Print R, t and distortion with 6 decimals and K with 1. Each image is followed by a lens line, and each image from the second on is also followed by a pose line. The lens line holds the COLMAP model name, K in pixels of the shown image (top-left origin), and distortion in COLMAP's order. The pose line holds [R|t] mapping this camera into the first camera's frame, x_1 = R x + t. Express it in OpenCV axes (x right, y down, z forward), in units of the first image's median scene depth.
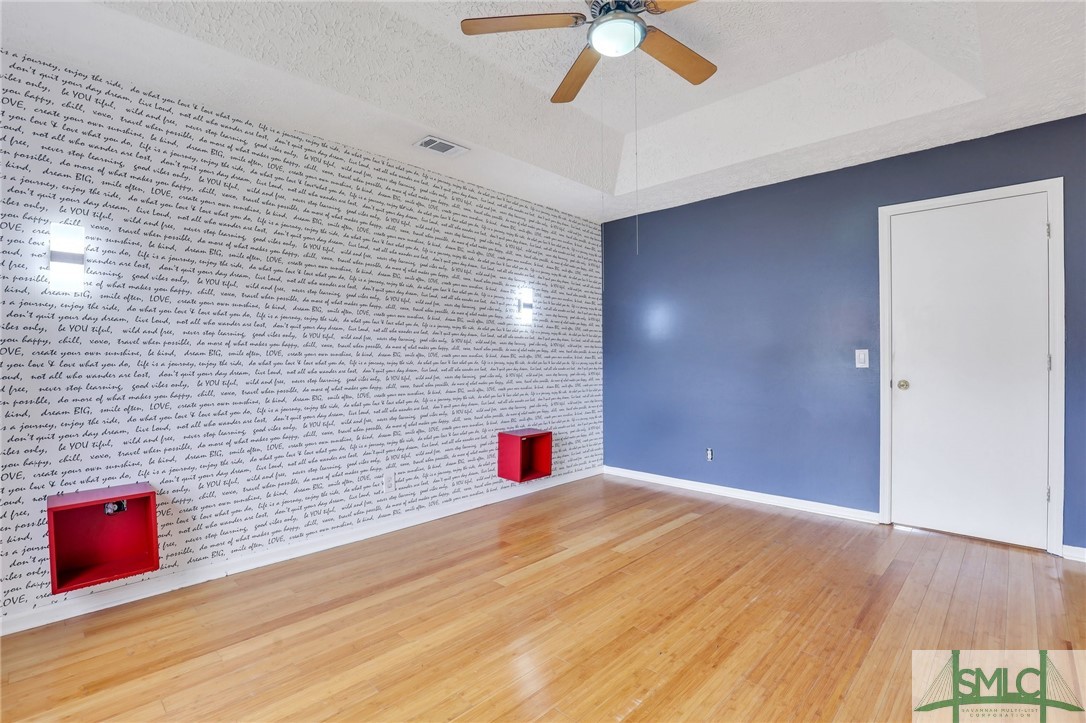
lens RADIAL K [[511.4, 0, 544.8], [0, 511.4, 356.3], [0, 0, 1]] dist [-0.033199, 0.003993]
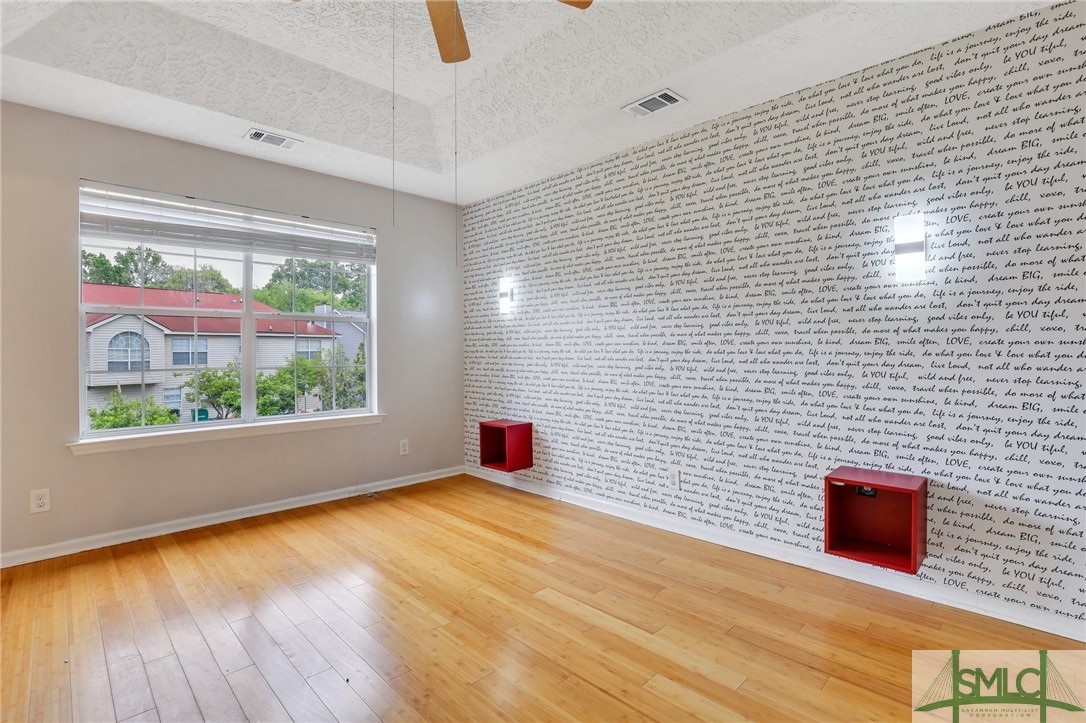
lens RADIAL K [[513.2, 0, 546.1], [0, 513.2, 346.1], [0, 0, 1]] dist [-0.011810, -0.001137]
pose [[-0.039746, -0.007204, -0.999184, 0.630982], [0.007149, 0.999946, -0.007494, 0.007951], [0.999184, -0.007441, -0.039692, 0.788162]]
